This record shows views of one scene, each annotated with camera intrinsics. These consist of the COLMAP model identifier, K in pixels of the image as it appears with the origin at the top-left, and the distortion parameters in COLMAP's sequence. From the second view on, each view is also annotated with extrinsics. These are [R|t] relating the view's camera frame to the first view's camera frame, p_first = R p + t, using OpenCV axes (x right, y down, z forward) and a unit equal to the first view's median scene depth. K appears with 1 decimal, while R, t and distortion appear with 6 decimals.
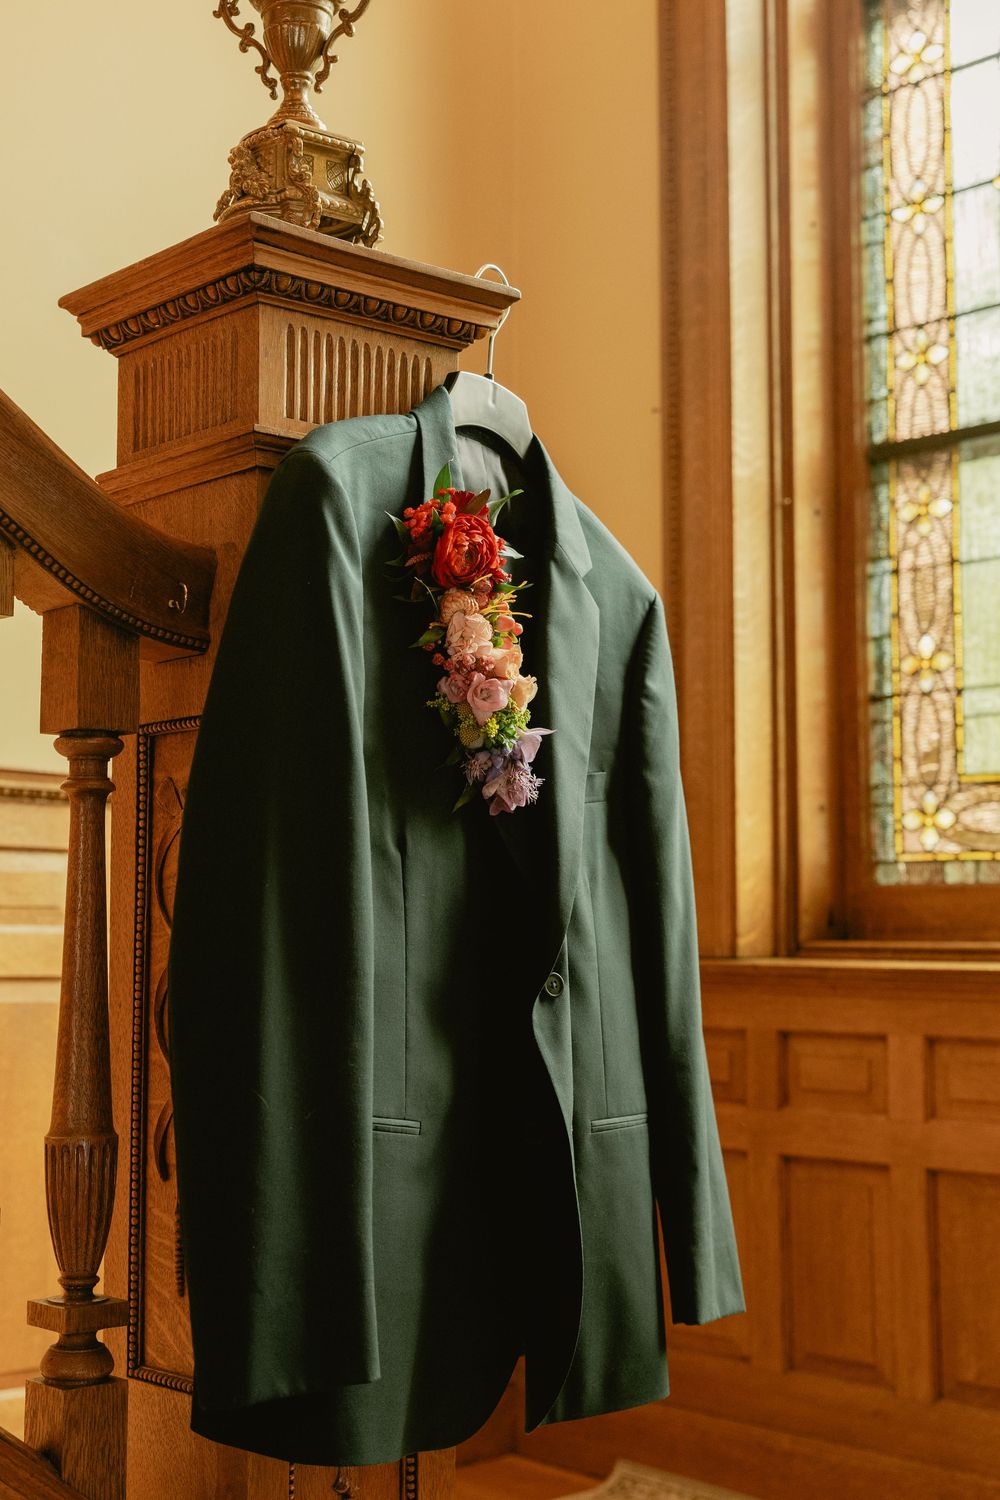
lens RADIAL K [[1932.2, 0, 500.0], [0, 1932.2, 750.0], [0, 0, 1]] dist [-0.007199, -0.020160]
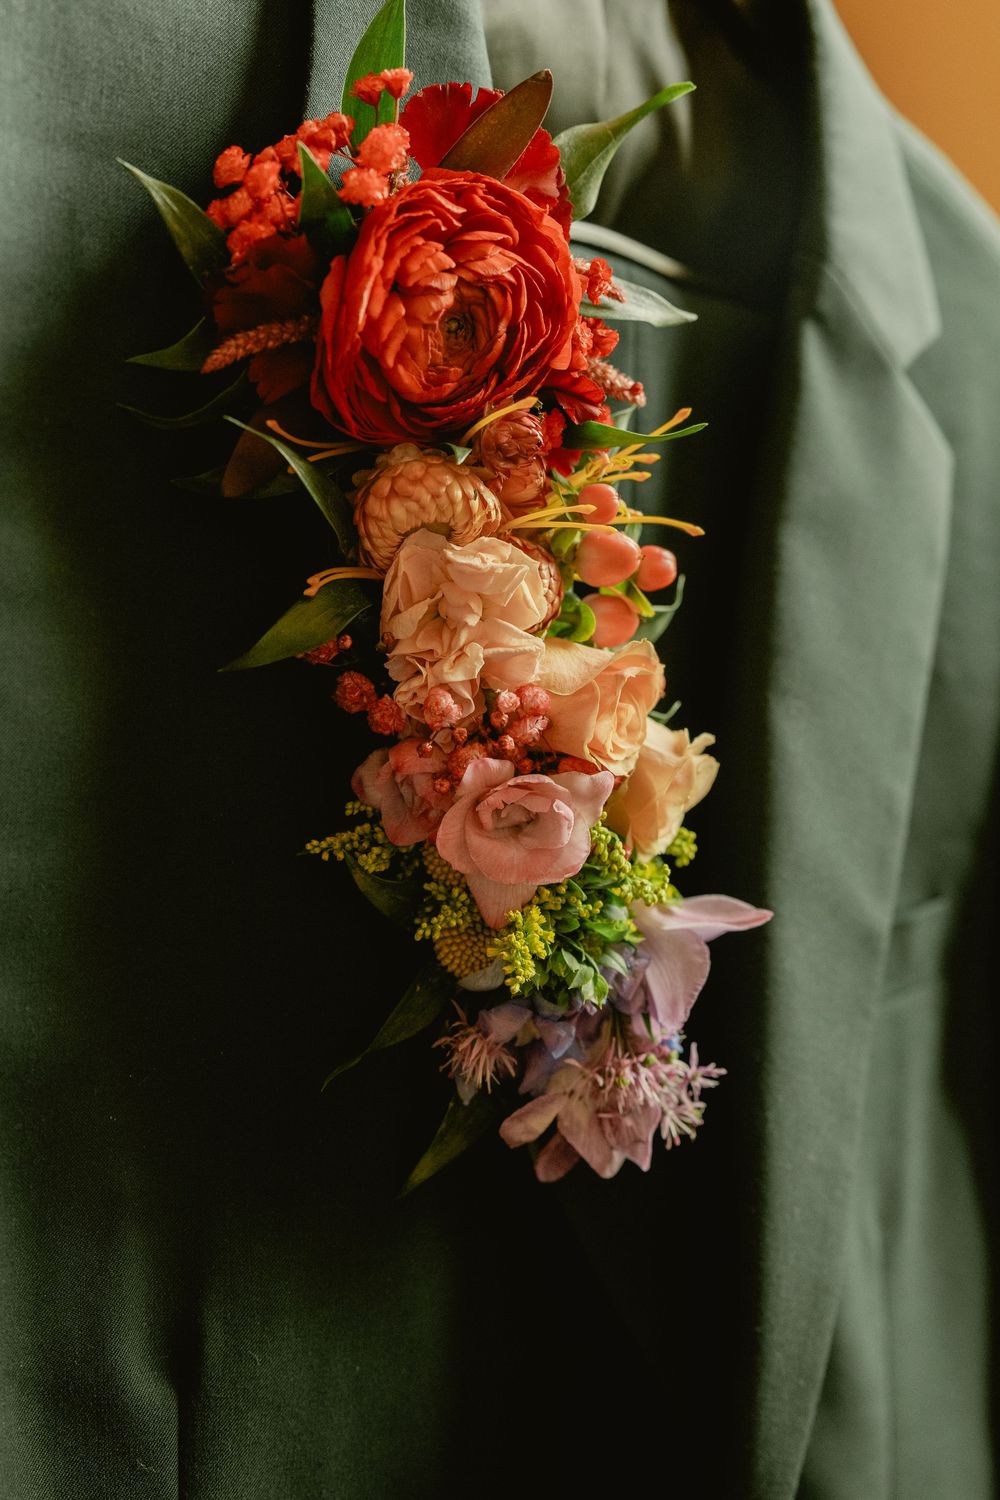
lens RADIAL K [[1932.2, 0, 500.0], [0, 1932.2, 750.0], [0, 0, 1]] dist [-0.007199, -0.020160]
pose [[0.981779, 0.049721, -0.183406, 0.042556], [-0.019168, 0.986151, 0.164736, -0.086149], [0.189057, -0.158219, 0.969136, 0.721690]]
